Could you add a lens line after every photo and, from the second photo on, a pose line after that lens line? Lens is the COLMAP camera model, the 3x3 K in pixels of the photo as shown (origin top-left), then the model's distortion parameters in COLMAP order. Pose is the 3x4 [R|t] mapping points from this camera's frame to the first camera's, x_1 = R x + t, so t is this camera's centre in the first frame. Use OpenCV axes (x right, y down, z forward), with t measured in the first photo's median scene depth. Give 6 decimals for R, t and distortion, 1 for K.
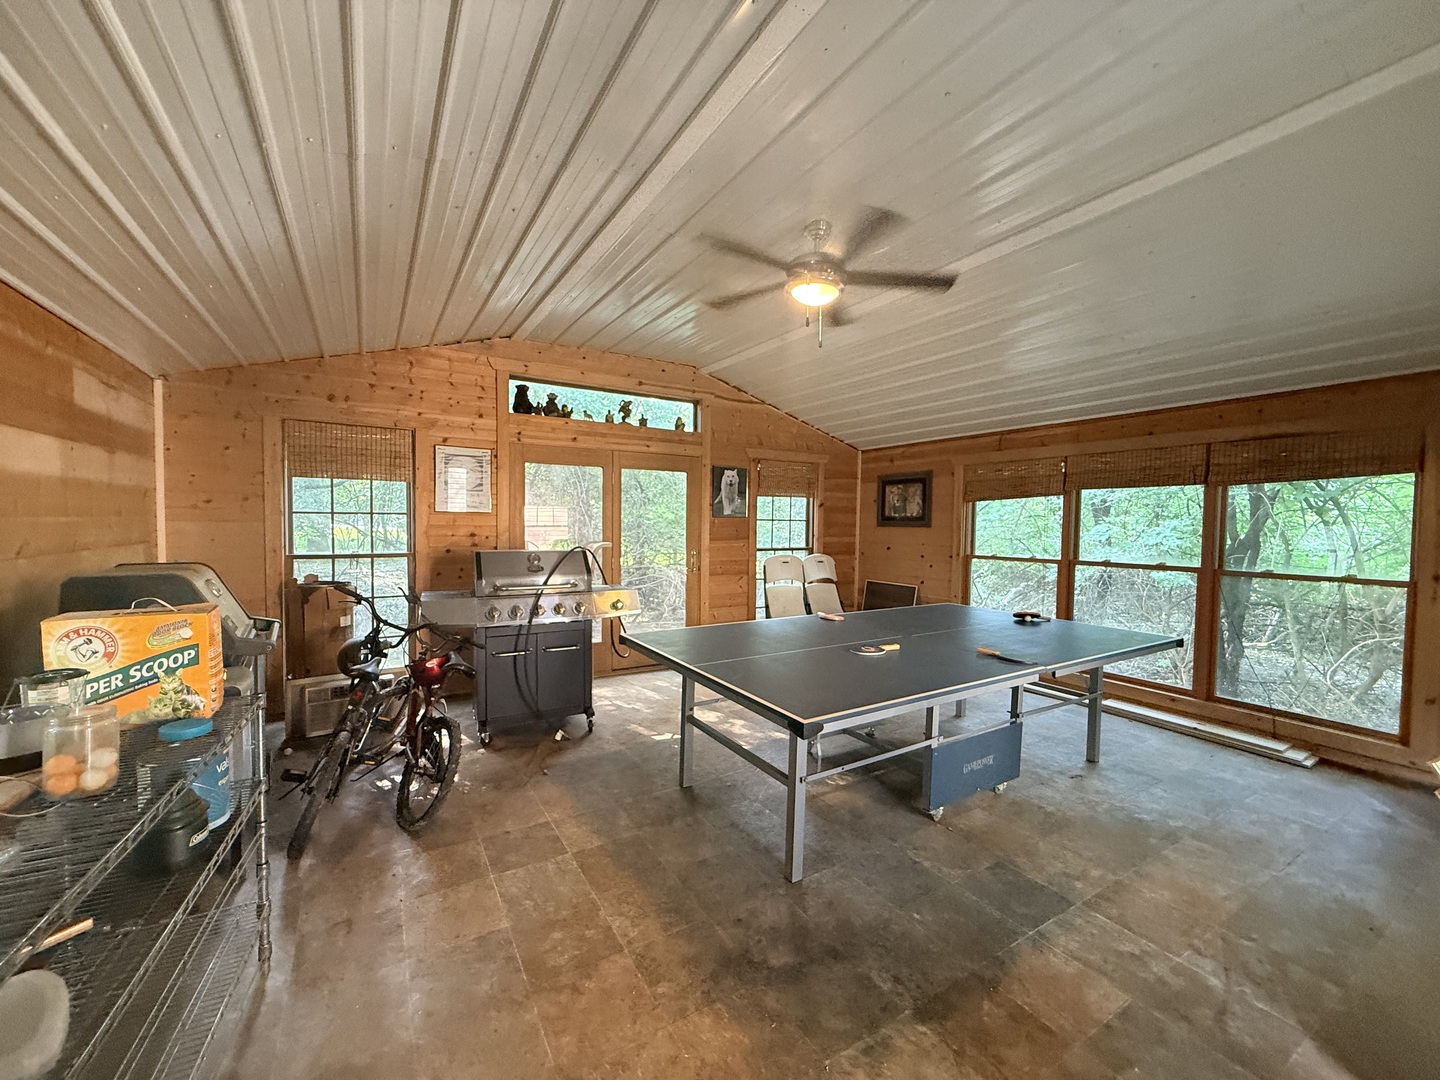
lens RADIAL K [[575.1, 0, 718.3], [0, 575.1, 541.2], [0, 0, 1]] dist [0.000737, -0.000263]
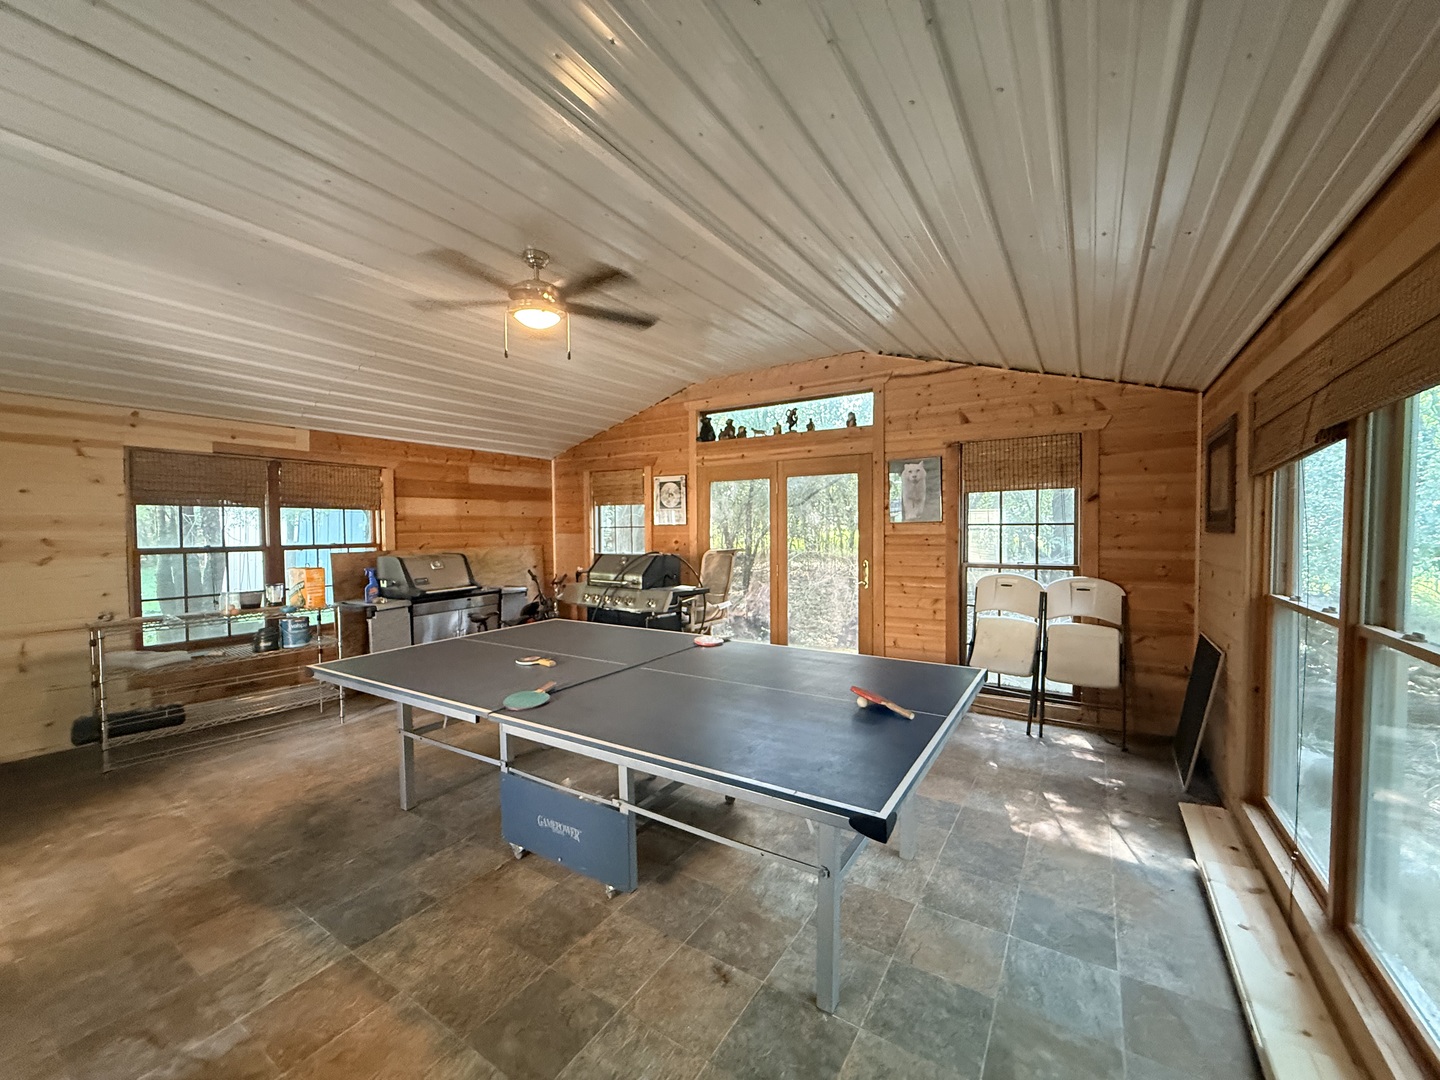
lens RADIAL K [[575.3, 0, 720.7], [0, 575.3, 547.1], [0, 0, 1]] dist [0.000525, 0.000105]
pose [[0.442219, 0.014144, -0.896795, 0.697502], [-0.017646, 0.999819, 0.007068, -0.009902], [0.896733, 0.012699, 0.442389, 0.459208]]
